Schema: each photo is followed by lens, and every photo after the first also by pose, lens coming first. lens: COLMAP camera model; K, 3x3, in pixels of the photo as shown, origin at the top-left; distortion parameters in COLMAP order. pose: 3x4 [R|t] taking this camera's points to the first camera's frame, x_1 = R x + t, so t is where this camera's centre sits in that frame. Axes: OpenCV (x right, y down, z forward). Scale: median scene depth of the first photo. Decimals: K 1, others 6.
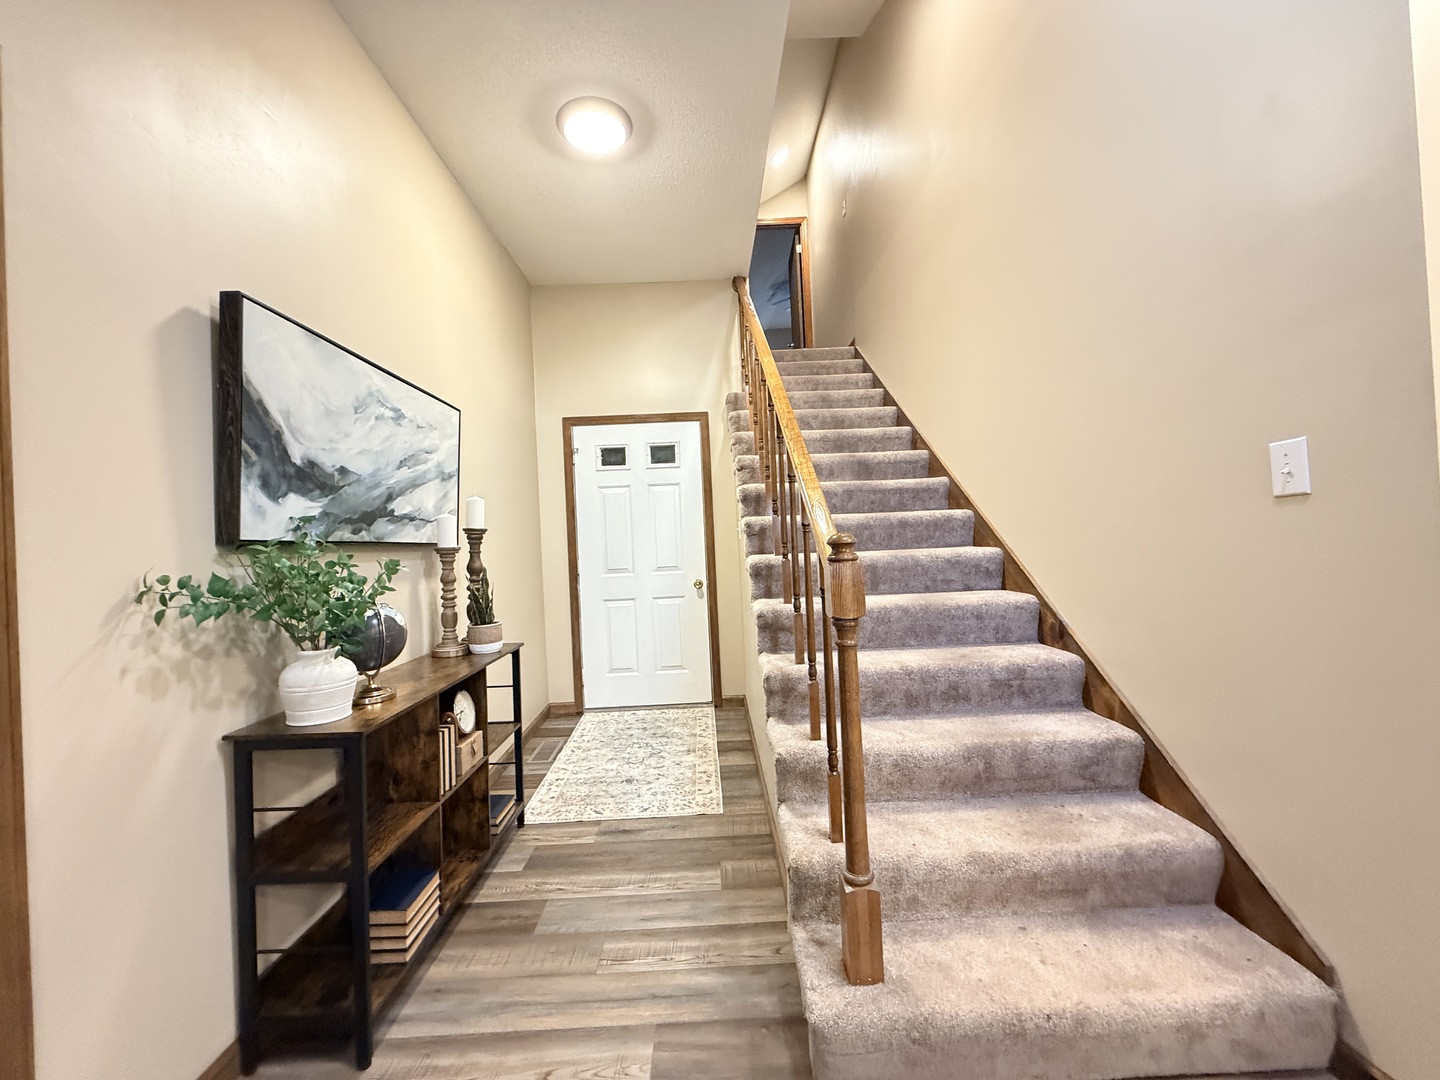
lens RADIAL K [[573.7, 0, 713.1], [0, 573.7, 539.1], [0, 0, 1]] dist [0.000806, 0.000138]
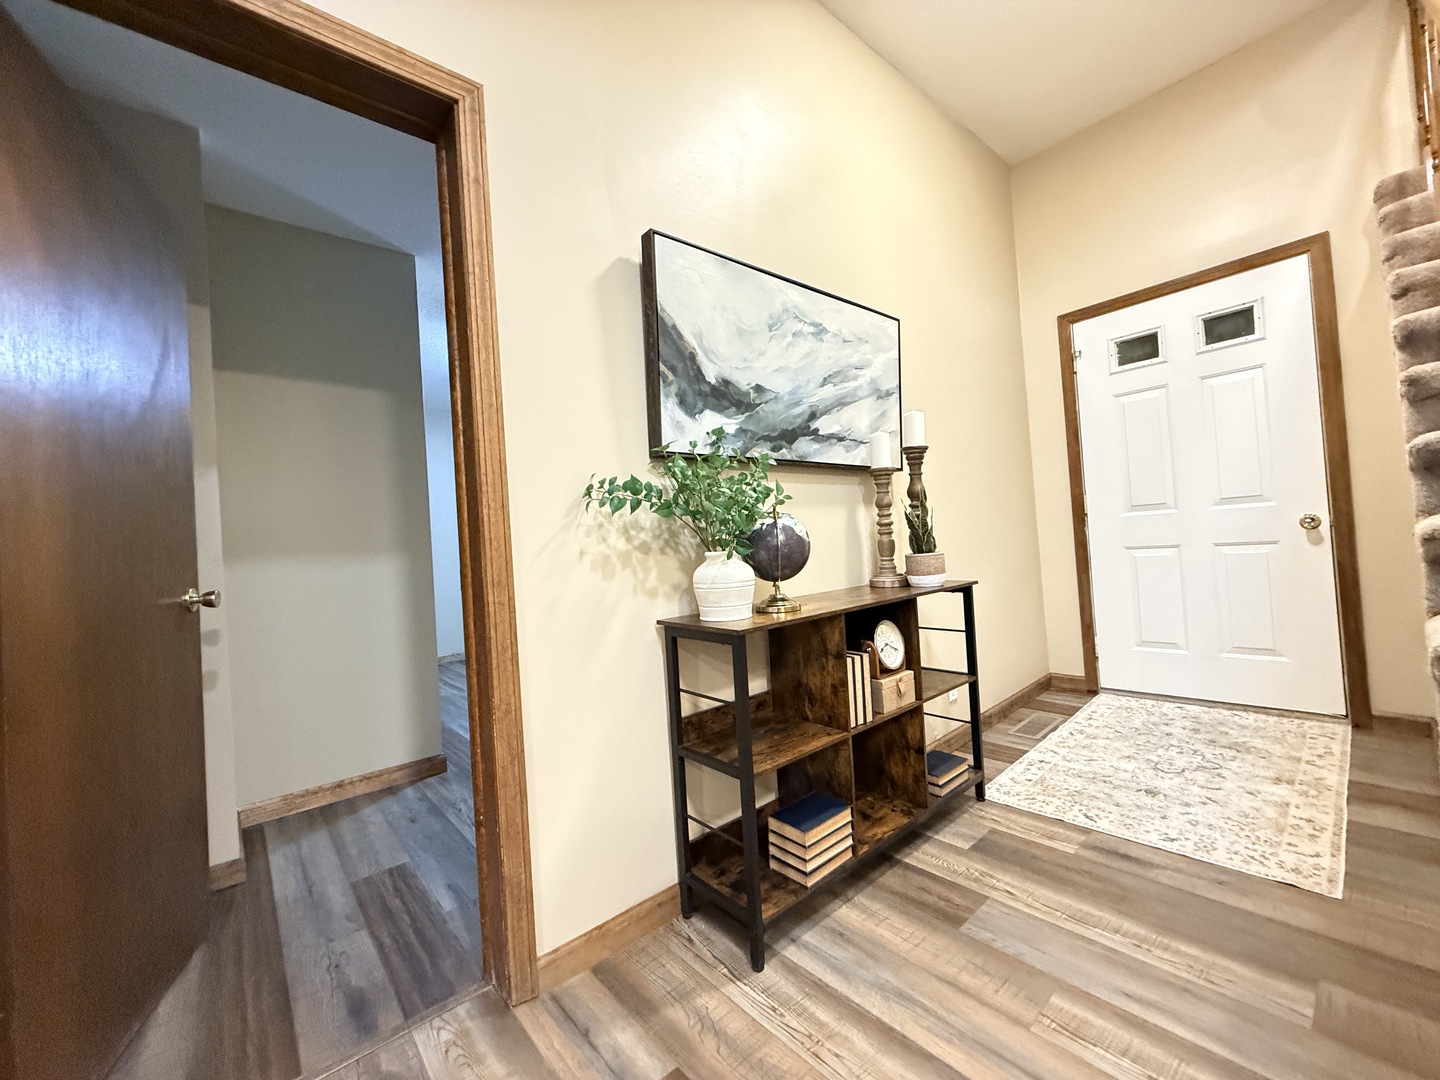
lens RADIAL K [[573.7, 0, 713.1], [0, 573.7, 539.1], [0, 0, 1]] dist [0.000806, 0.000138]
pose [[0.641409, -0.009752, -0.767137, 0.070122], [0.047188, 0.998528, 0.026760, 0.098544], [0.765747, -0.053364, 0.640924, 0.226683]]
